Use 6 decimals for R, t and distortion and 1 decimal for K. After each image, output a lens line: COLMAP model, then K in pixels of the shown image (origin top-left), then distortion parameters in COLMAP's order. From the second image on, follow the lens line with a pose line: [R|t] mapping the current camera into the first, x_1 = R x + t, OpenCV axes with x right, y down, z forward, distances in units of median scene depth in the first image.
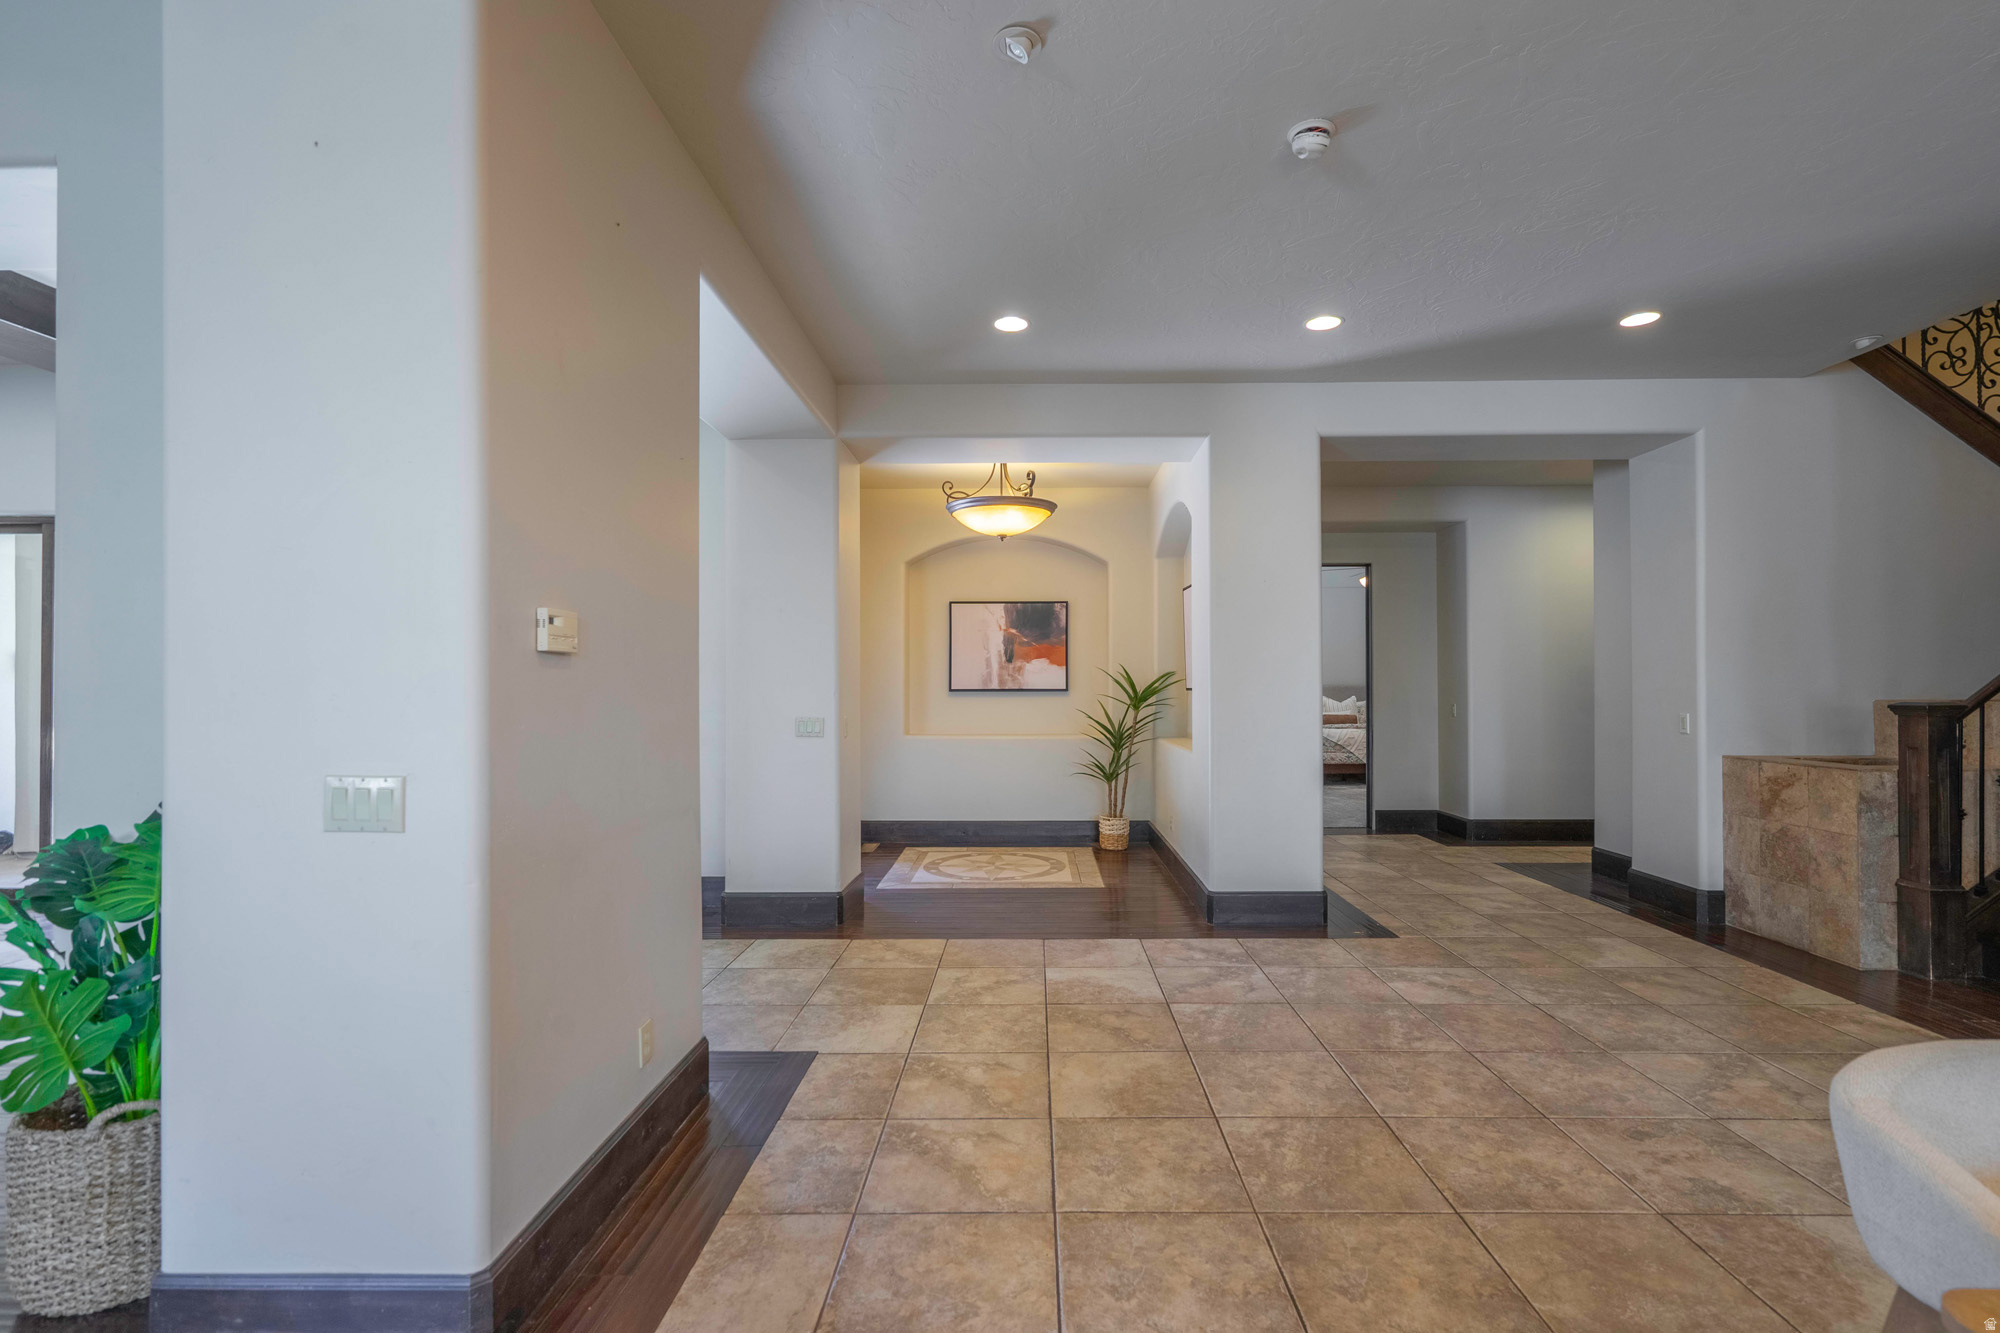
lens RADIAL K [[909.9, 0, 1004.9], [0, 909.9, 668.3], [0, 0, 1]] dist [0.000022, 0.000087]
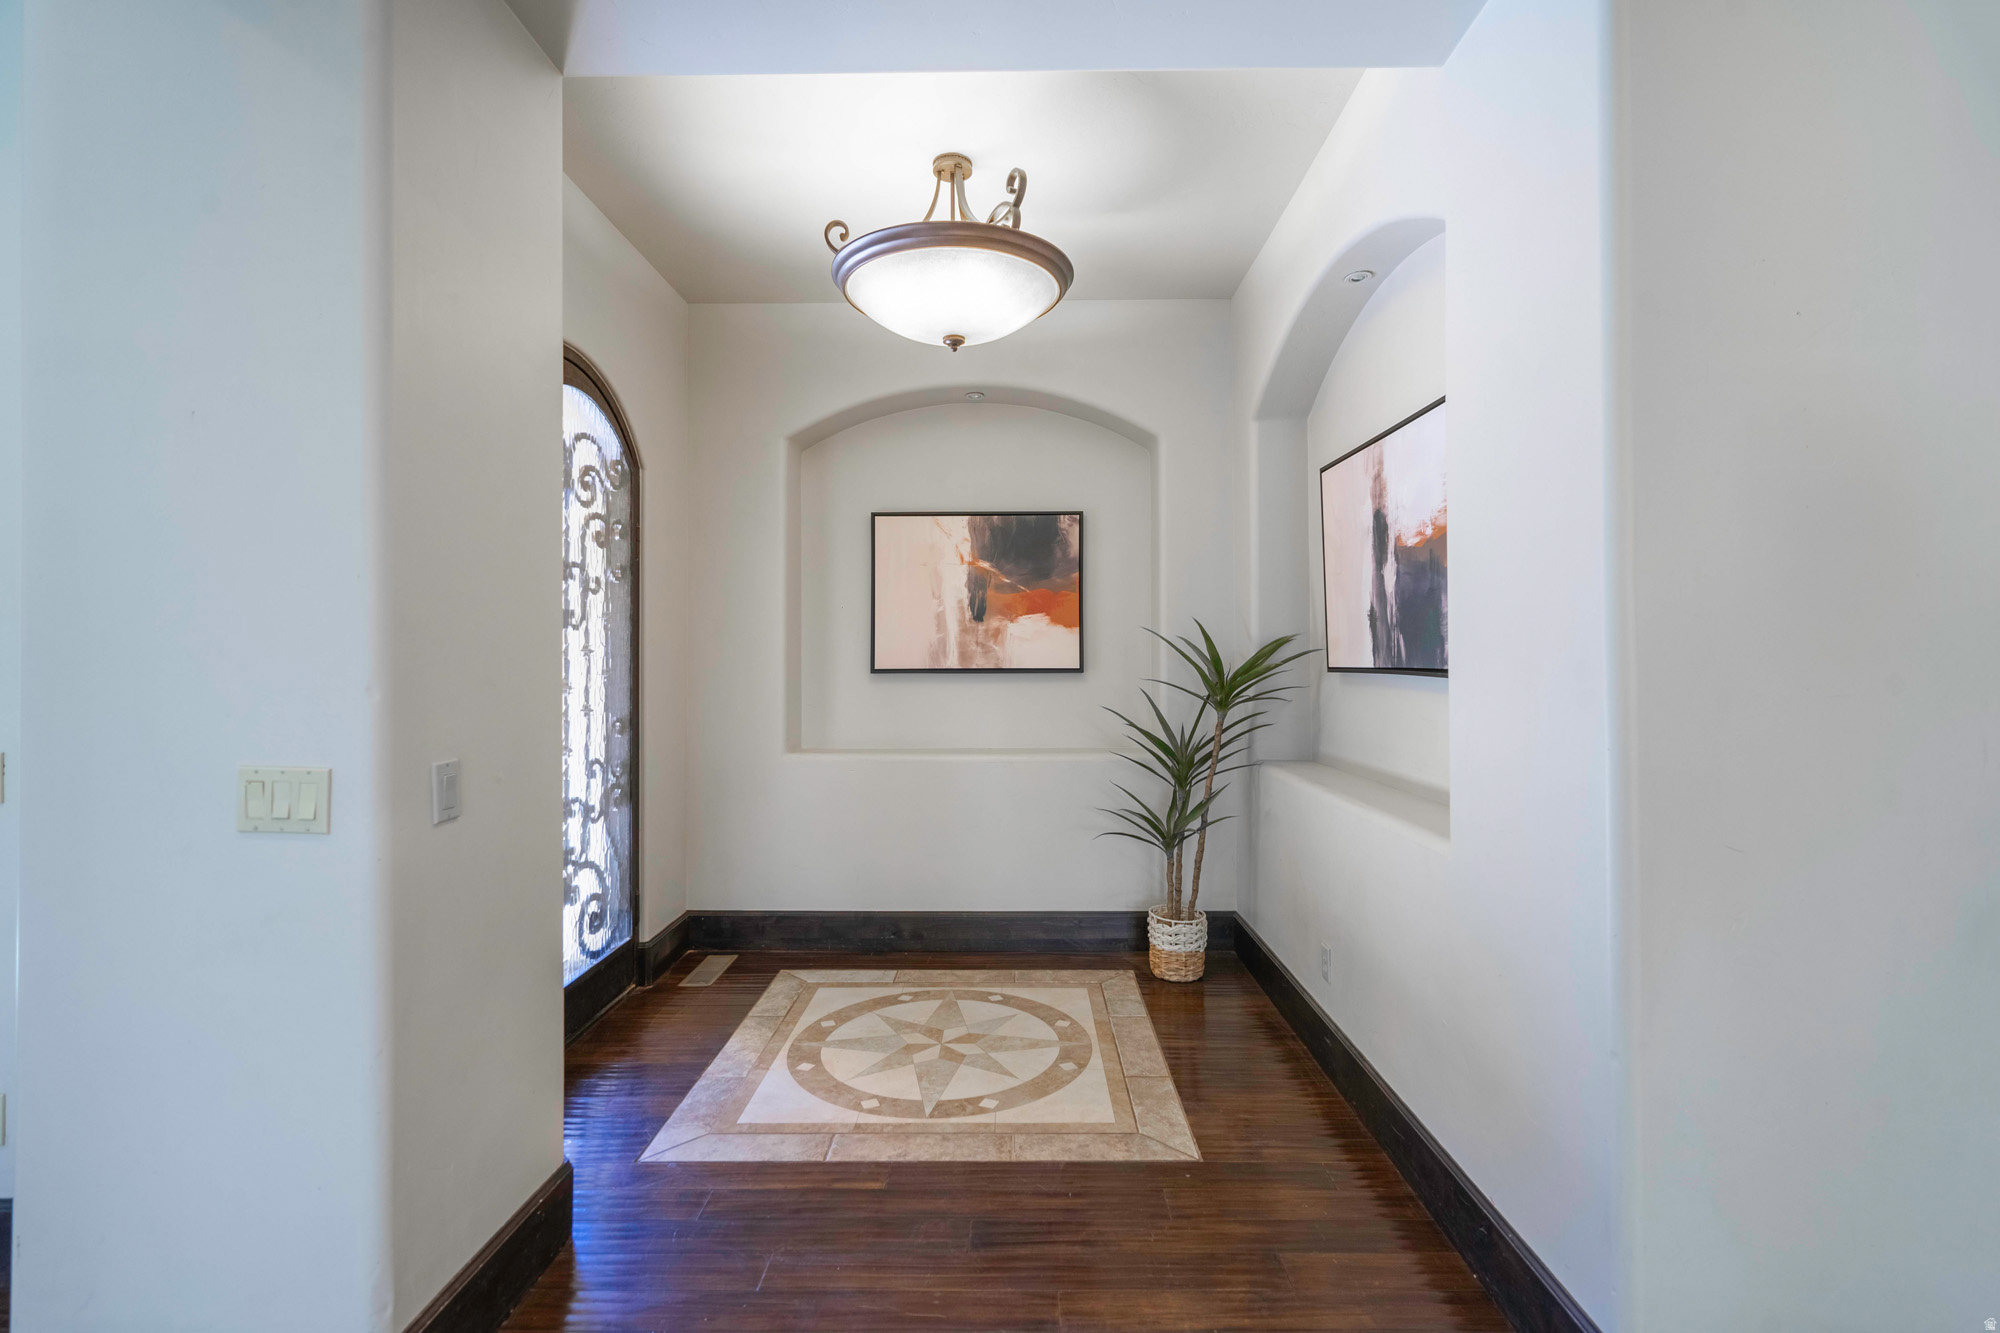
lens RADIAL K [[909.9, 0, 1004.9], [0, 909.9, 668.3], [0, 0, 1]] dist [0.000022, 0.000087]
pose [[0.999872, -0.002144, 0.015875, 0.012462], [0.001741, 0.999676, 0.025387, 0.008593], [-0.015924, -0.025356, 0.999552, 0.448048]]
